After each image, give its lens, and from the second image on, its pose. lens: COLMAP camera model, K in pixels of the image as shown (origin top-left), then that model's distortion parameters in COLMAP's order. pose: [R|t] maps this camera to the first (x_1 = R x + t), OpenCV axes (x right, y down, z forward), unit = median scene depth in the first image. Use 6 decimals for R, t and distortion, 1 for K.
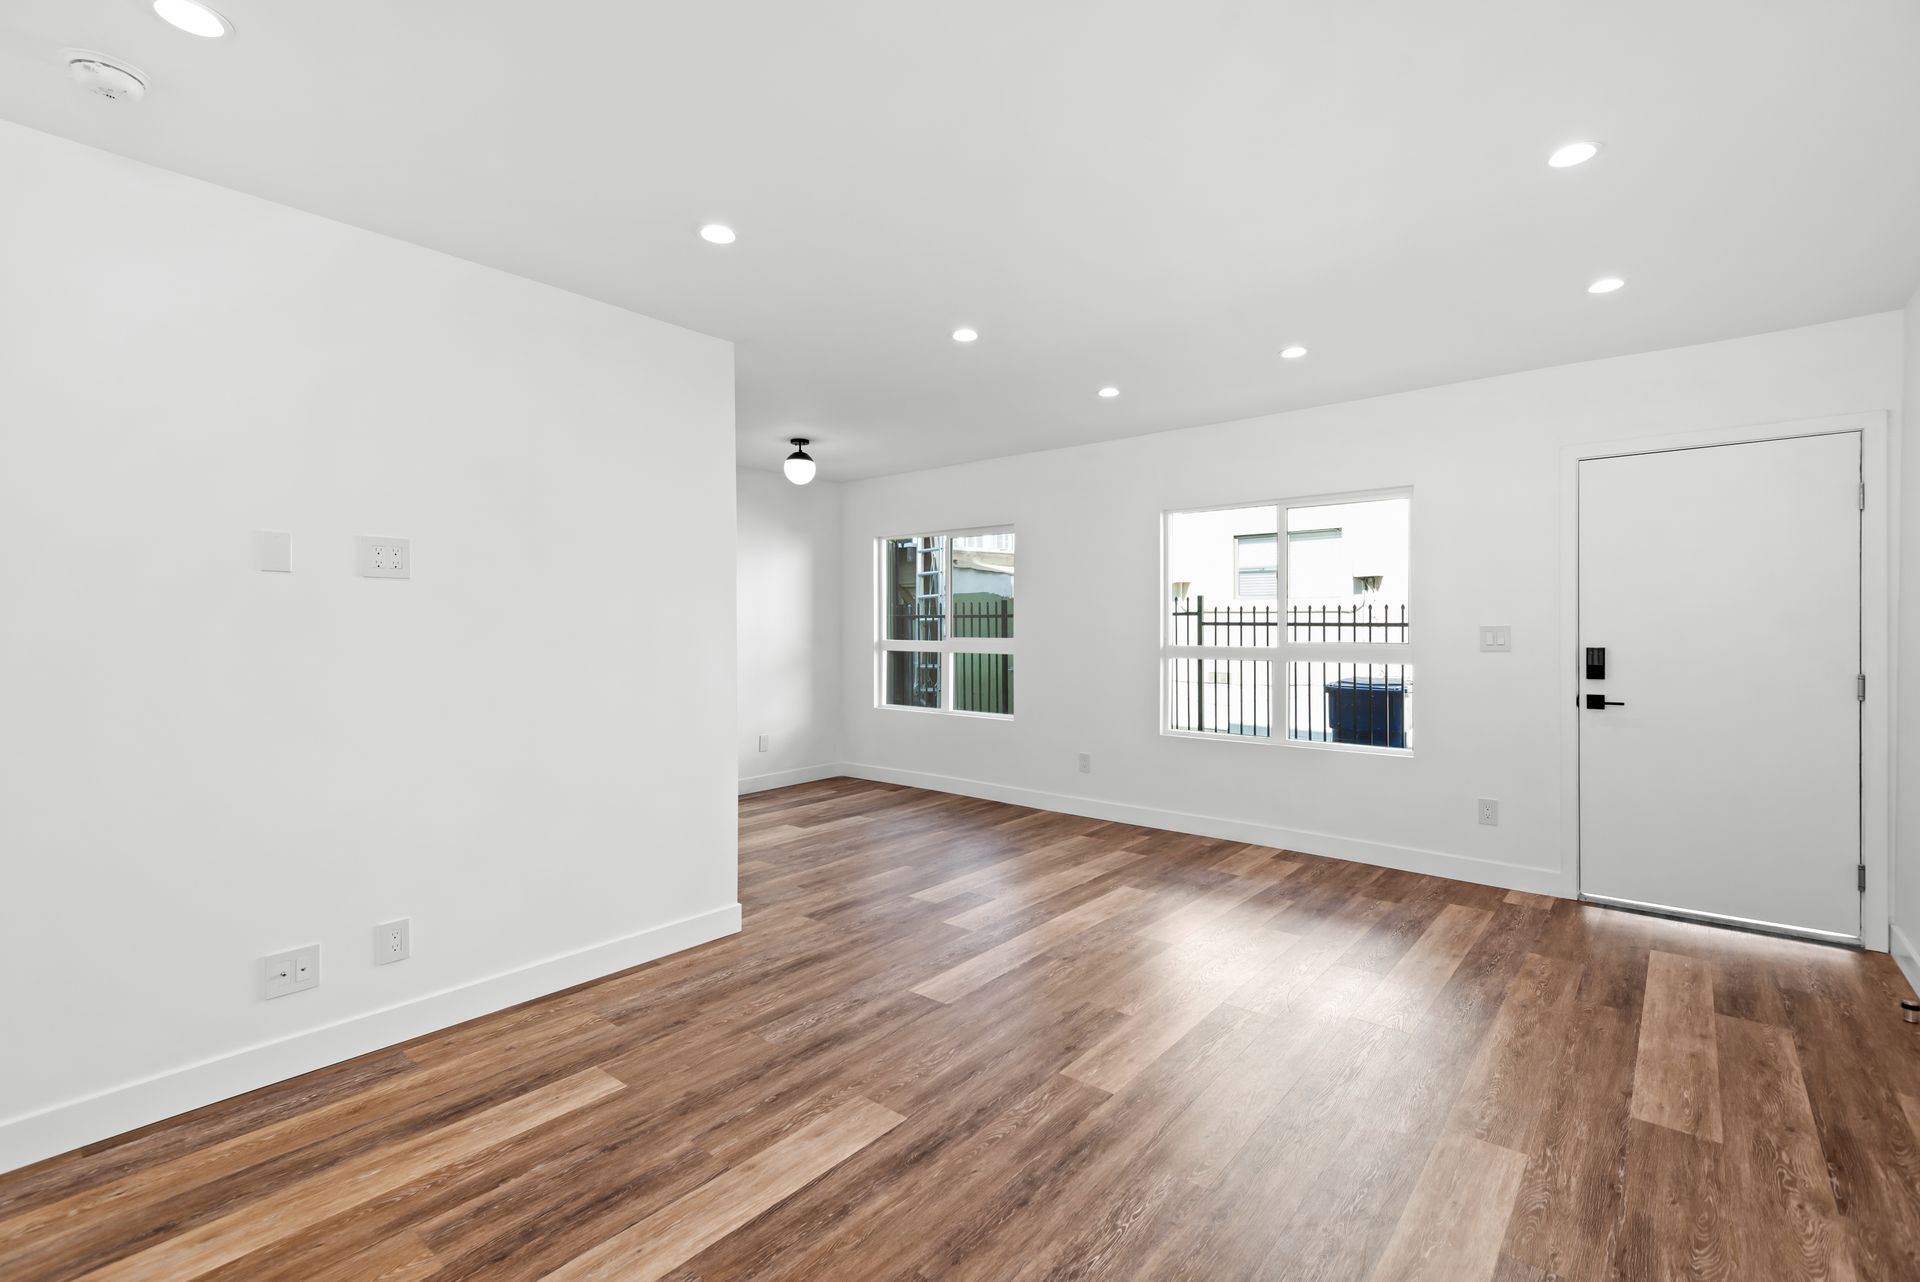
lens RADIAL K [[905.5, 0, 945.6], [0, 905.5, 624.0], [0, 0, 1]] dist [0.022077, -0.003207]
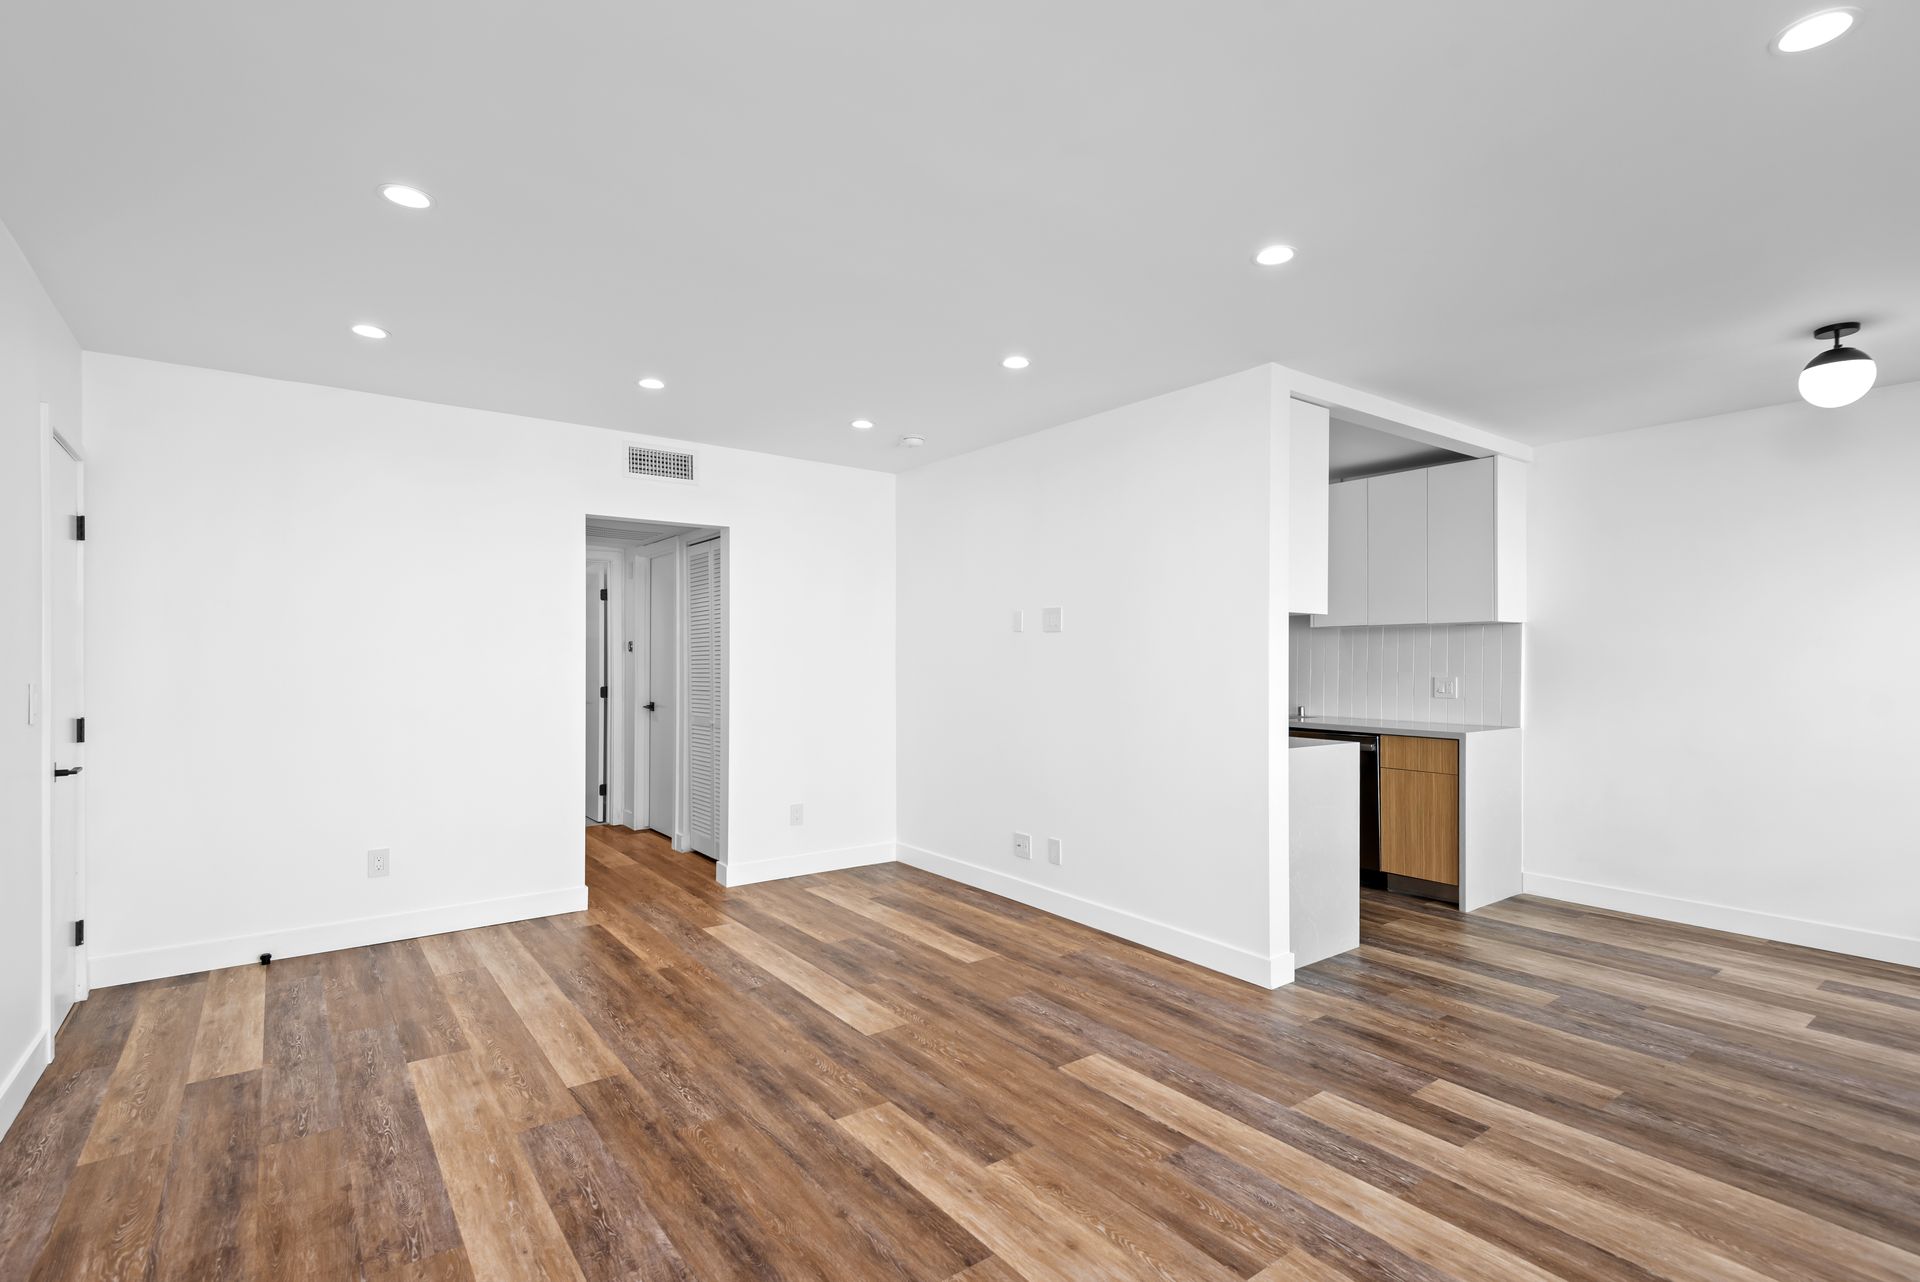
lens RADIAL K [[905.5, 0, 966.7], [0, 905.5, 654.9], [0, 0, 1]] dist [0.022077, -0.003207]
pose [[-0.244754, -0.001499, -0.969584, 1.093959], [-0.001852, 0.999998, -0.001079, -0.005795], [0.969583, 0.001532, -0.244756, 1.335524]]
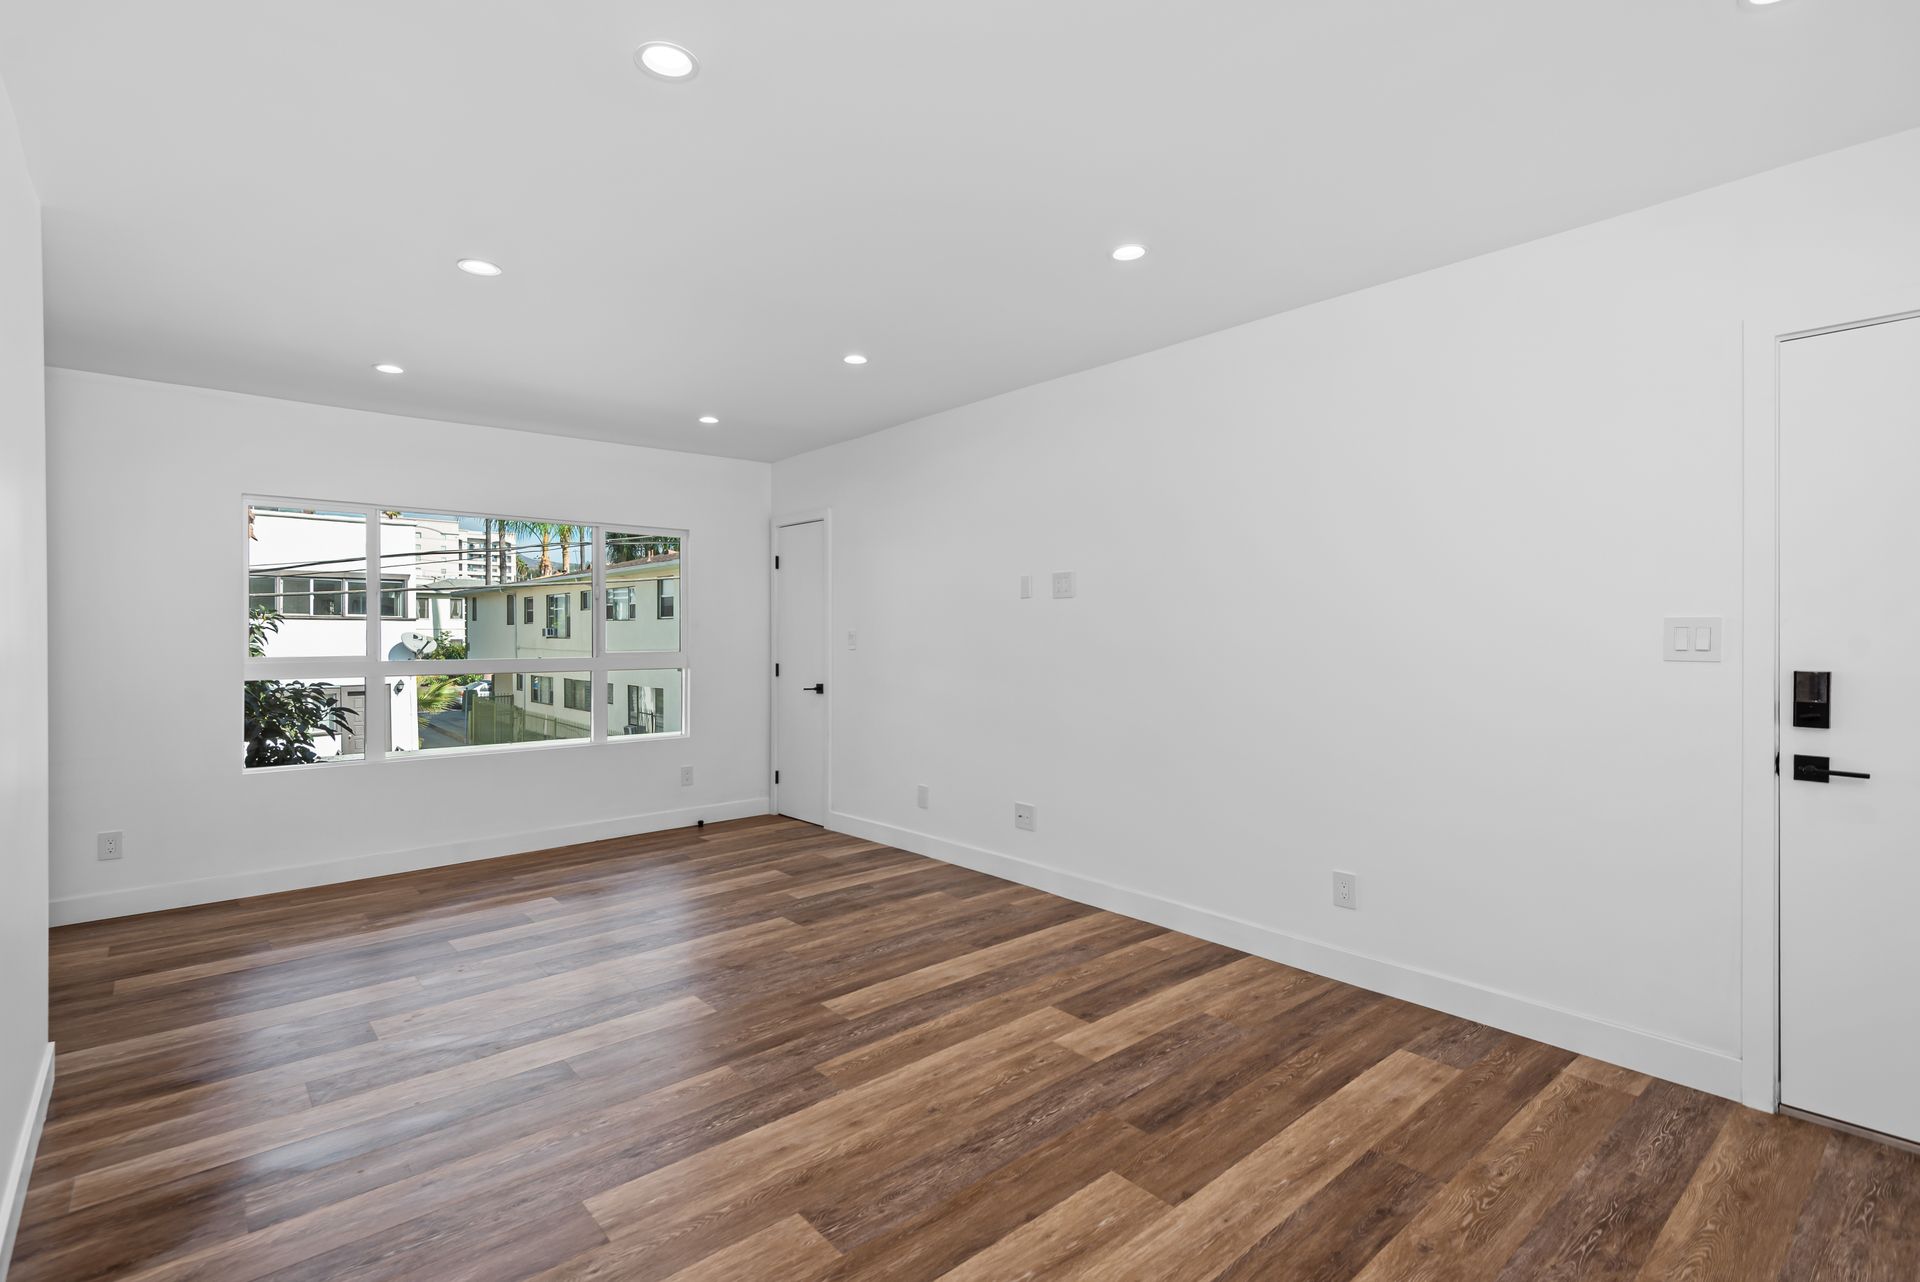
lens RADIAL K [[905.5, 0, 973.6], [0, 905.5, 638.6], [0, 0, 1]] dist [0.022077, -0.003207]
pose [[0.985211, -0.005252, -0.171263, 0.001952], [0.009371, 0.999686, 0.023251, -0.000070], [0.171087, -0.024512, 0.984951, 0.002338]]
